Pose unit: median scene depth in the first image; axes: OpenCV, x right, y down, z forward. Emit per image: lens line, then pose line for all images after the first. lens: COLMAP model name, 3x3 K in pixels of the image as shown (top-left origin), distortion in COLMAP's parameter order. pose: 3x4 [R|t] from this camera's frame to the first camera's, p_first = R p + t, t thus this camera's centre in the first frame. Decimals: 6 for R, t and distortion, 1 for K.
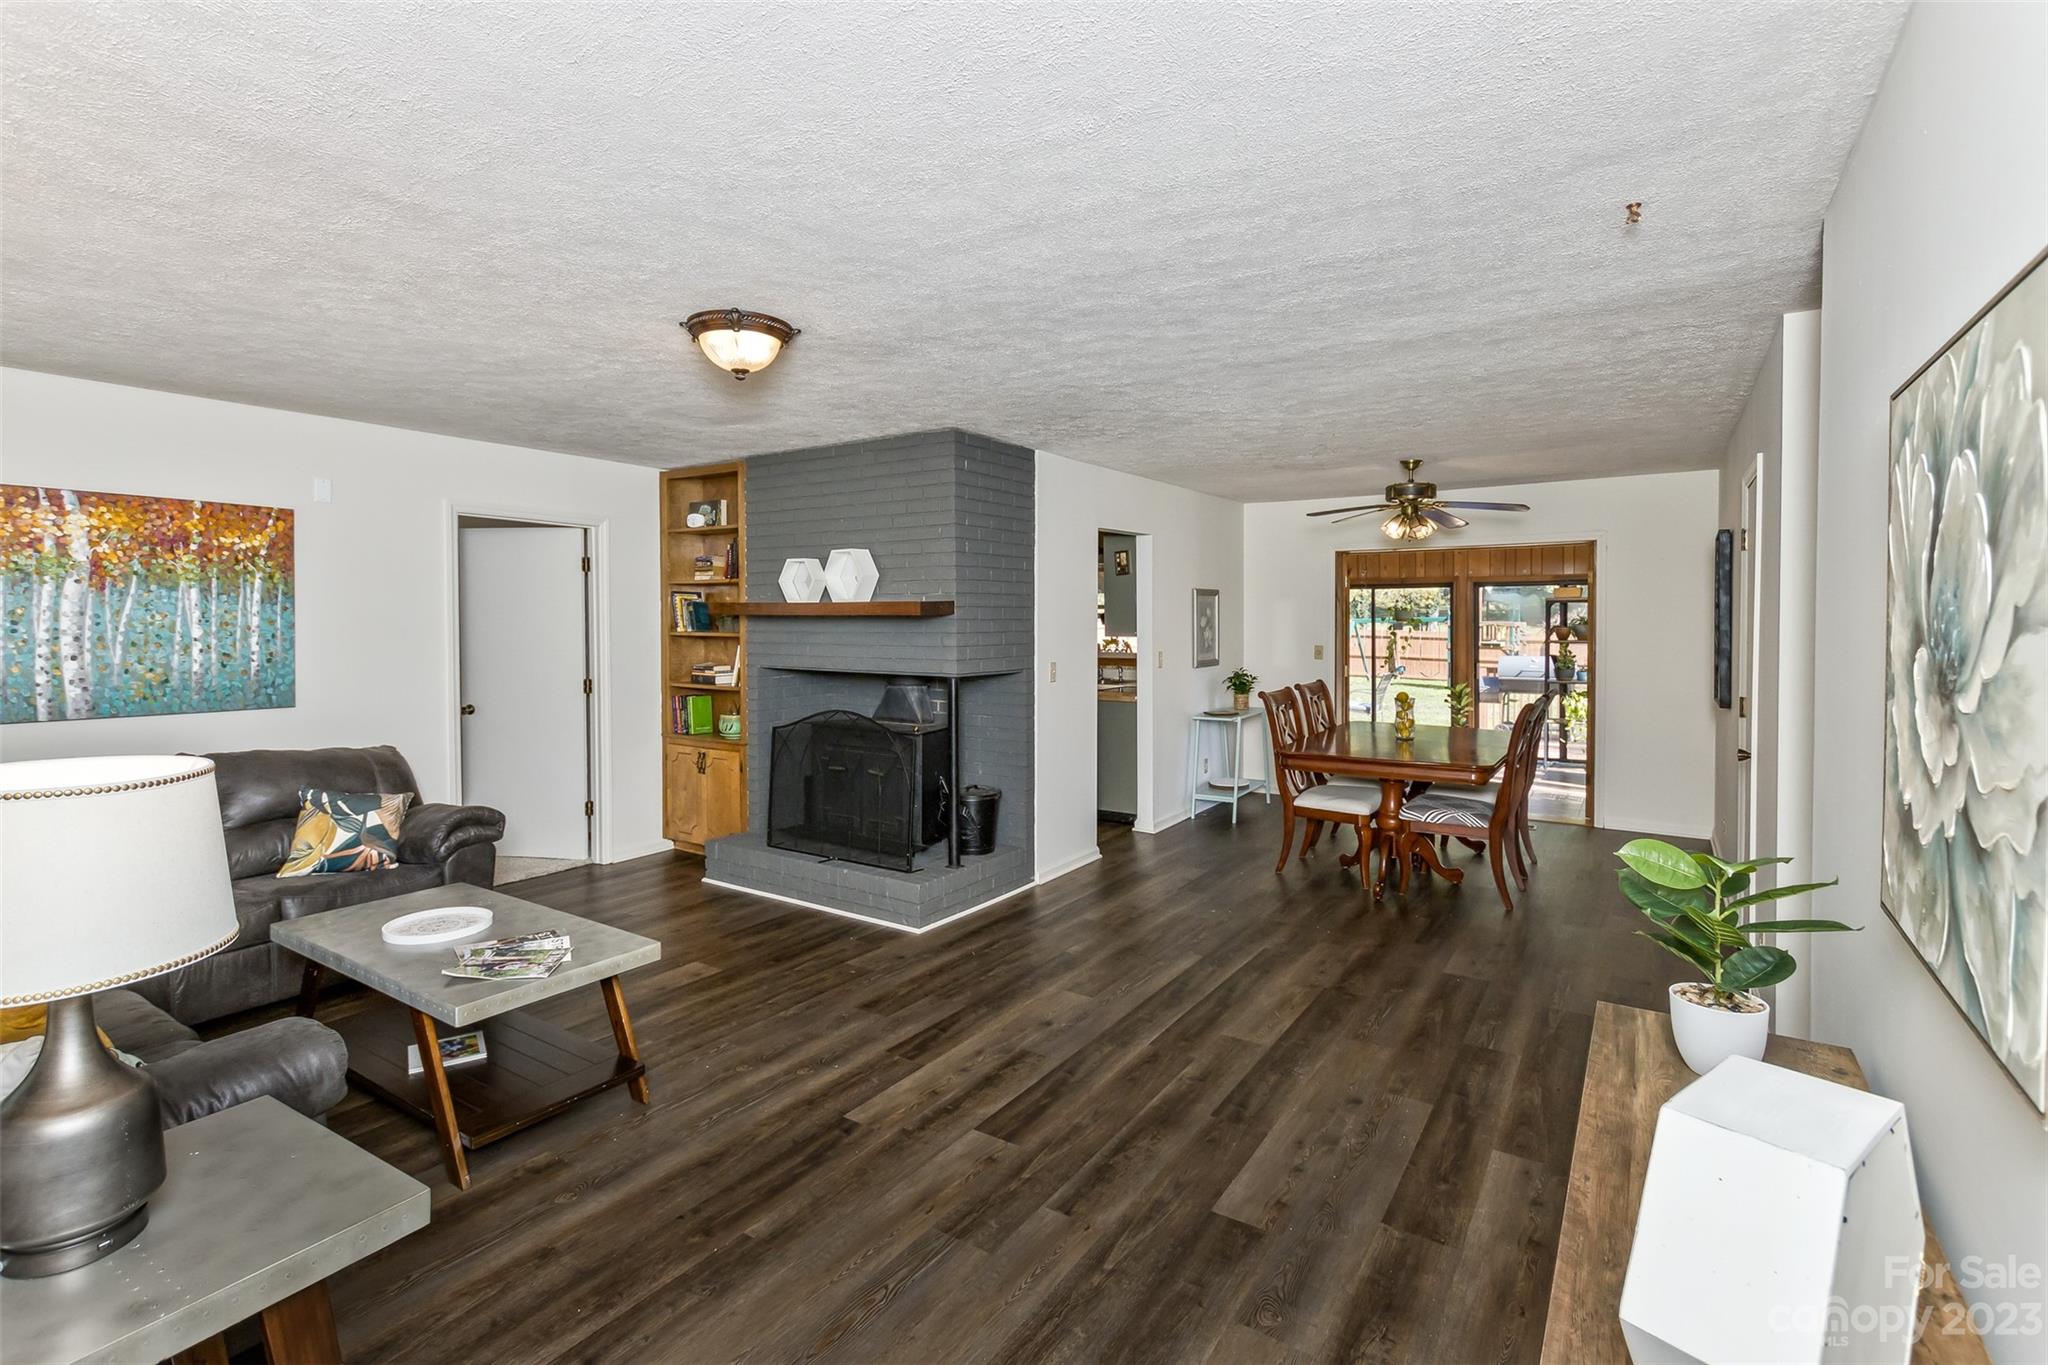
lens RADIAL K [[958.7, 0, 1031.6], [0, 958.7, 633.4], [0, 0, 1]] dist [0.000953, -0.000361]
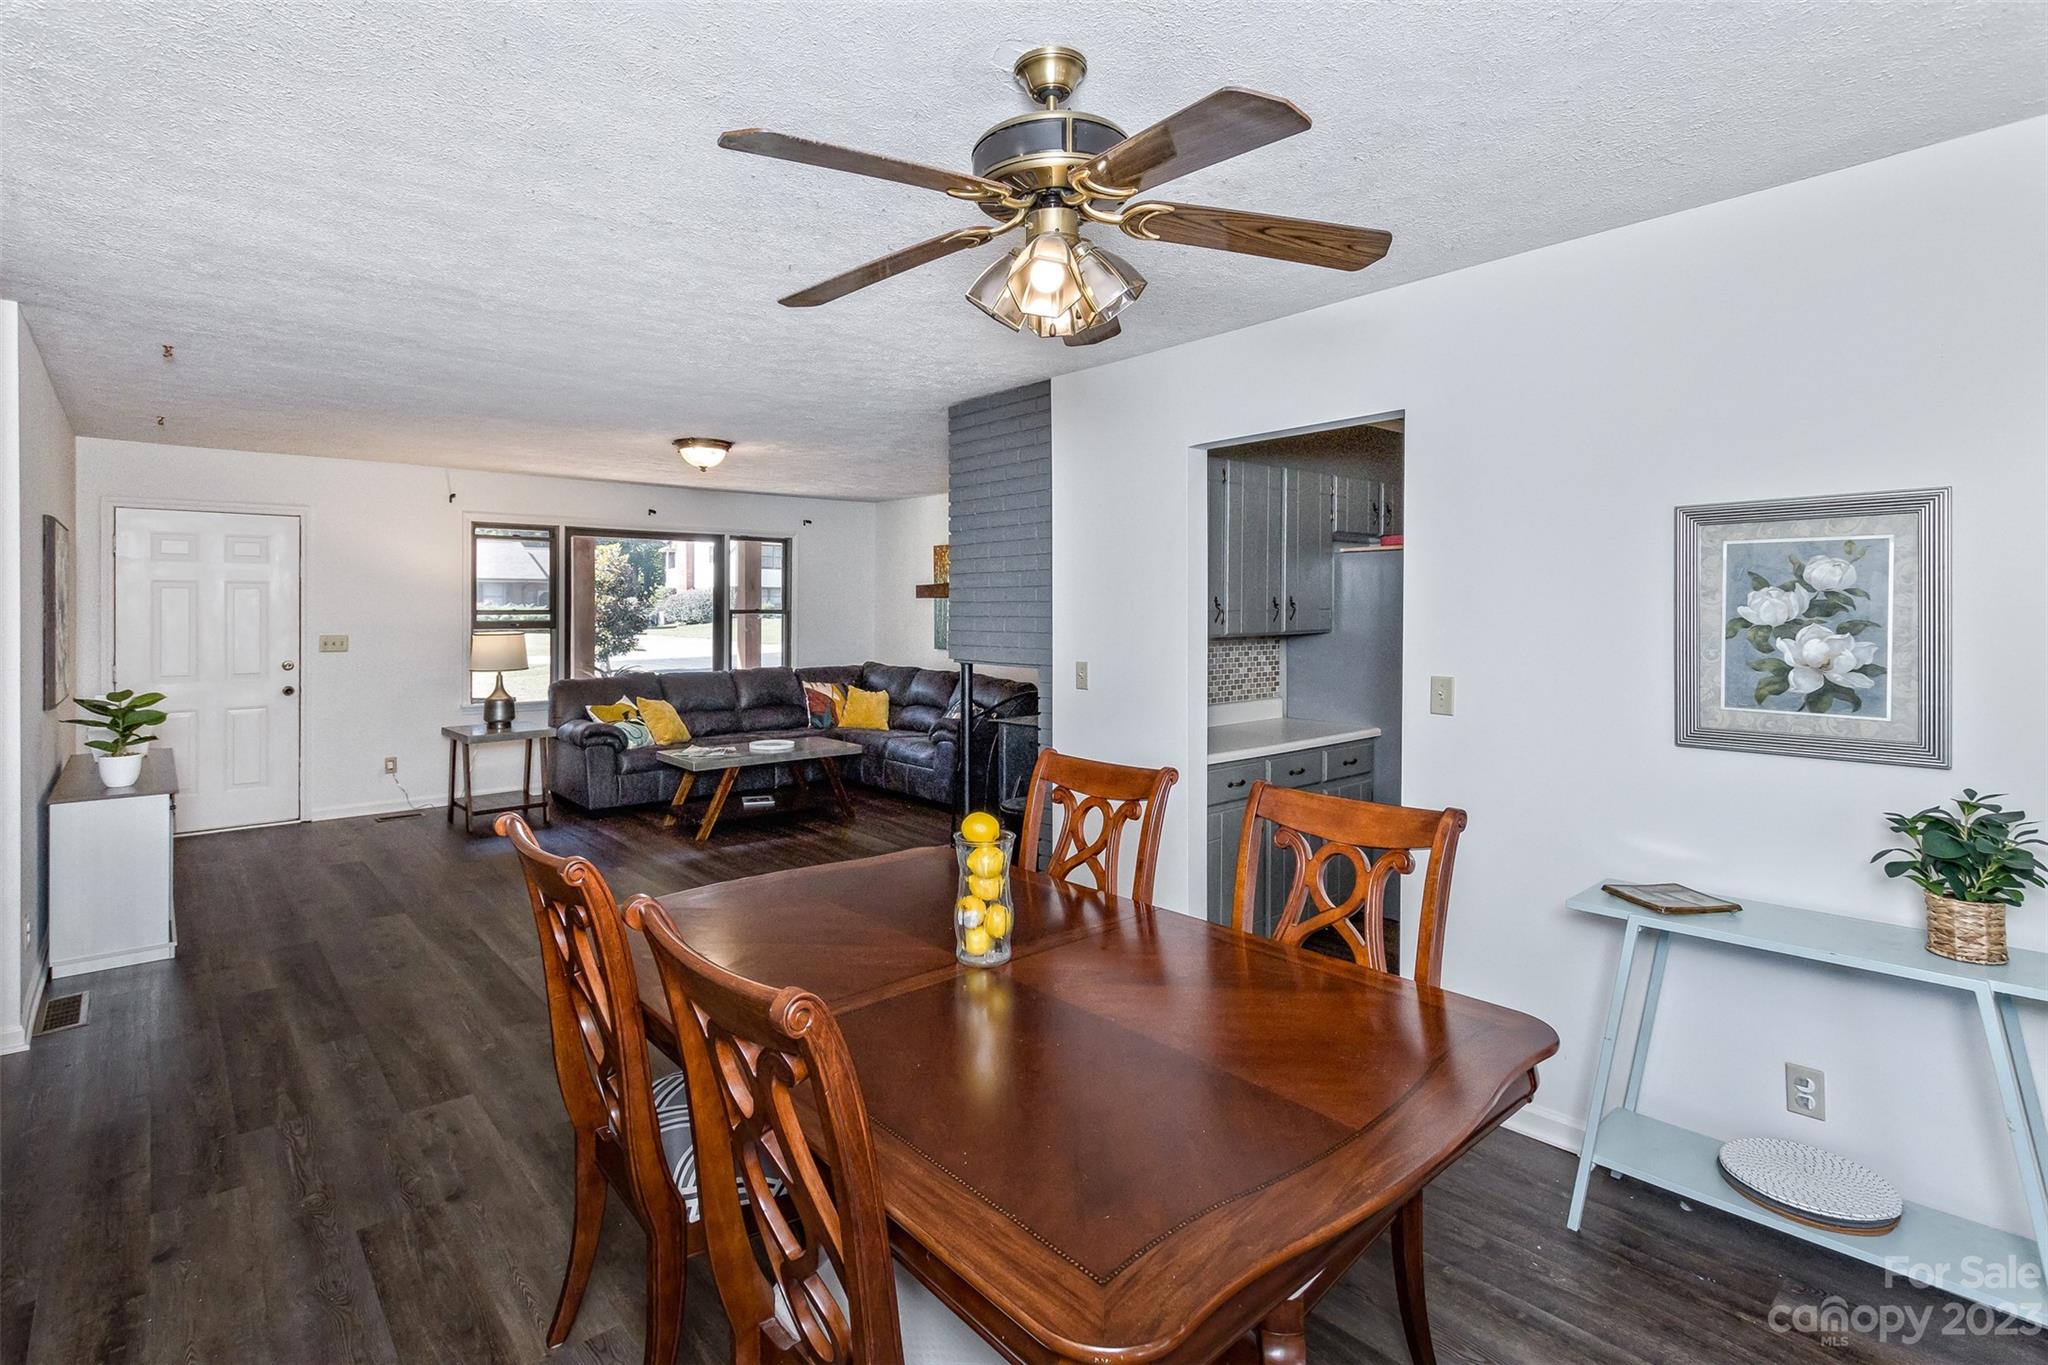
lens RADIAL K [[991.2, 0, 998.0], [0, 991.2, 595.1], [0, 0, 1]] dist [0.000487, 0.001655]
pose [[-0.284513, -0.010844, -0.958611, 1.069470], [-0.014976, 0.999864, -0.006866, -0.019546], [0.958555, 0.012403, -0.284637, 1.641458]]
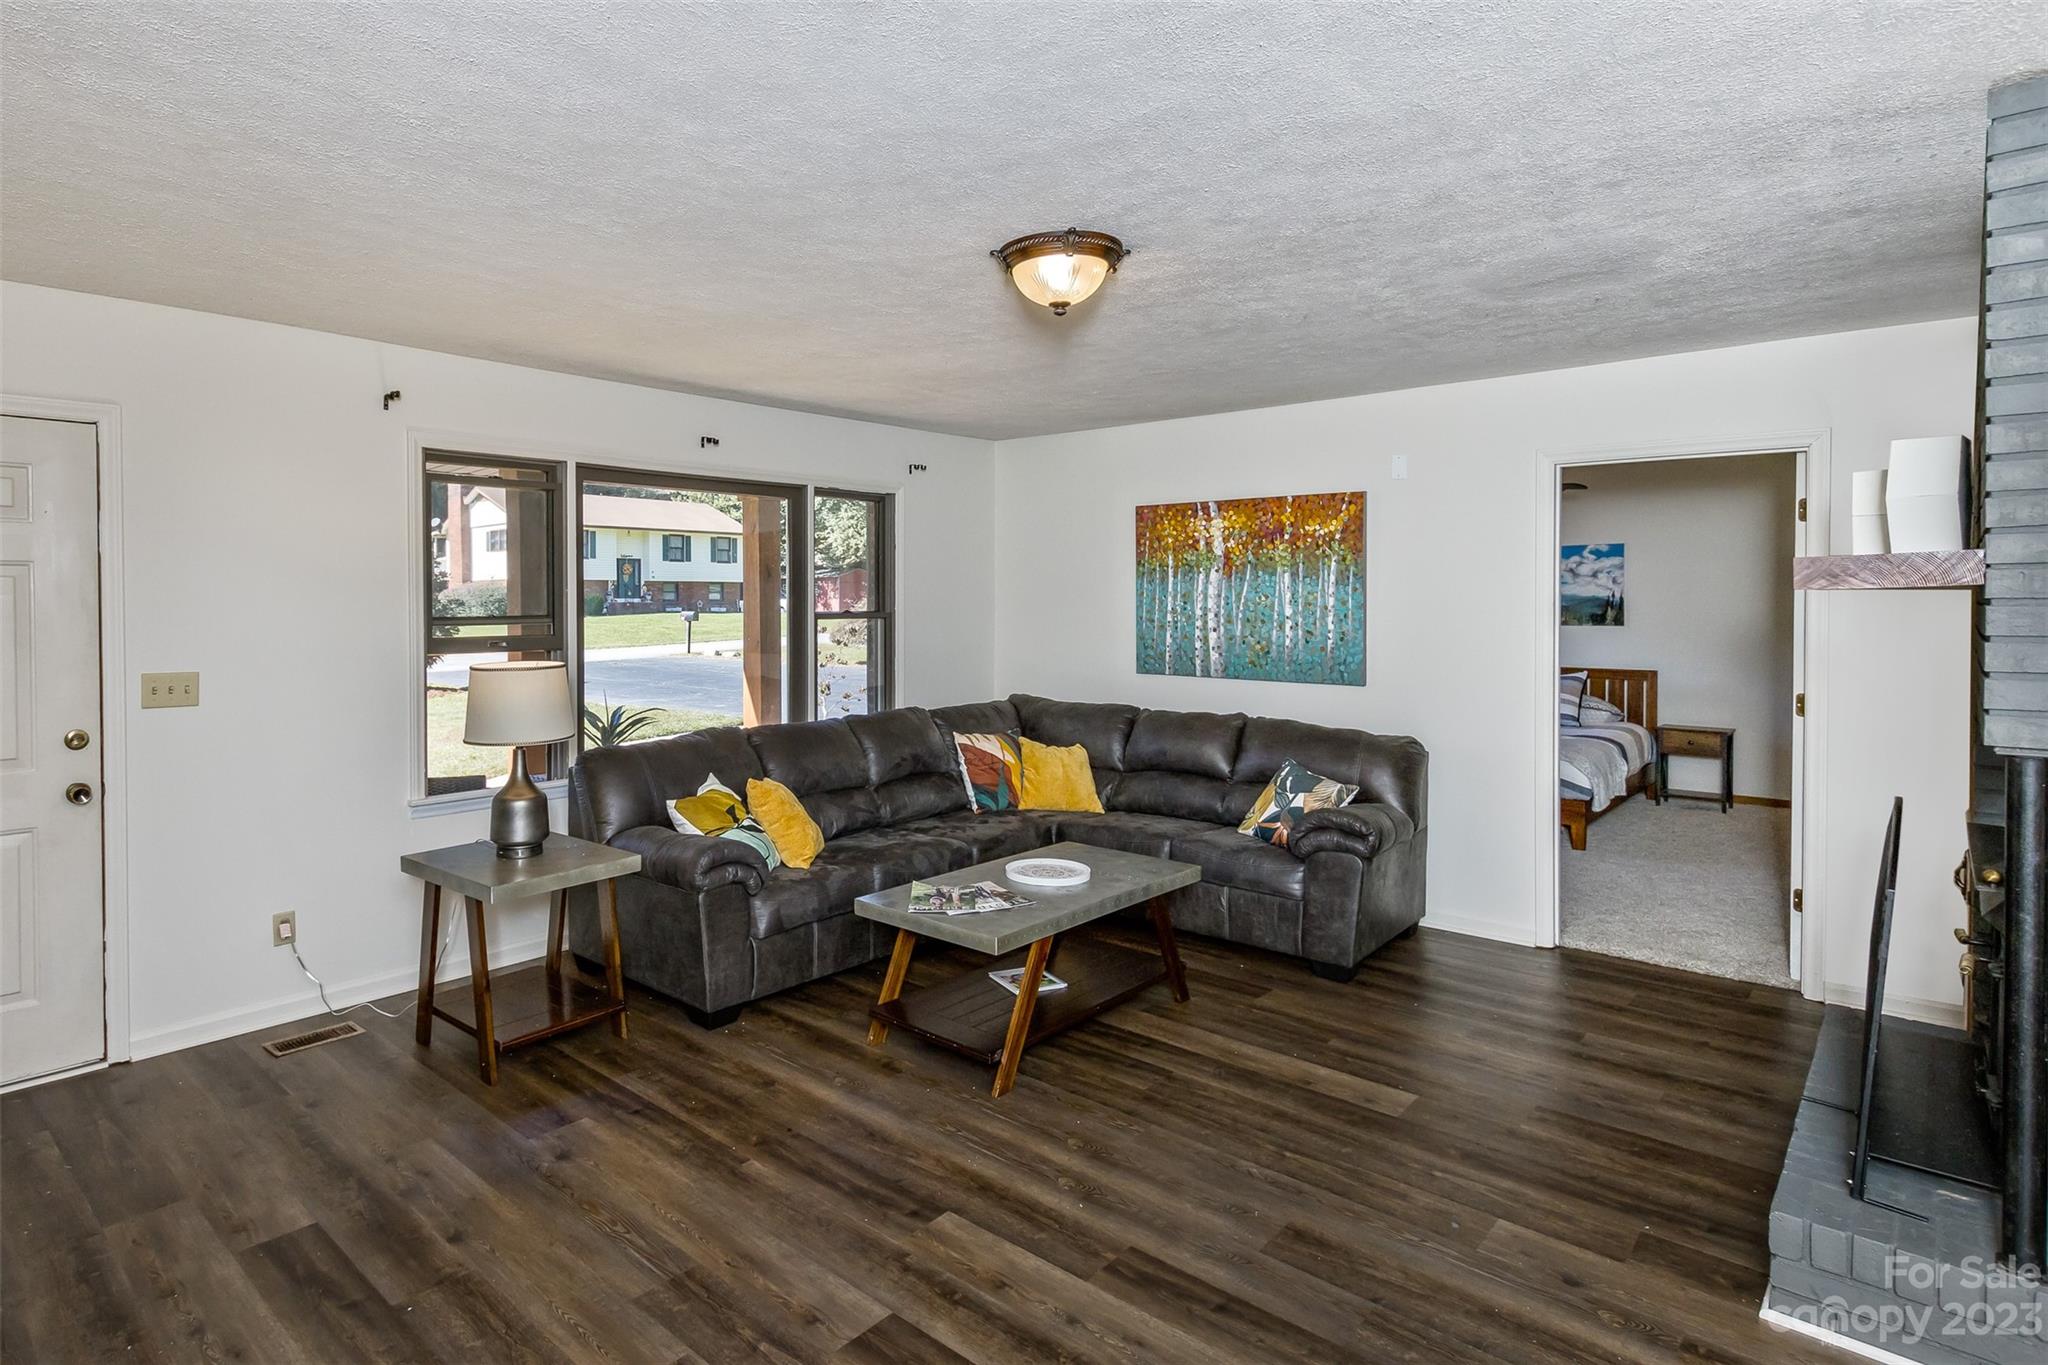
lens RADIAL K [[1089.9, 0, 871.7], [0, 1089.9, 618.5], [0, 0, 1]] dist [-0.000130, 0.000221]
pose [[-0.207292, 0.016498, -0.978140, 0.542793], [-0.010008, 0.999770, 0.018983, -0.013381], [0.978228, 0.013724, -0.207079, 0.849802]]
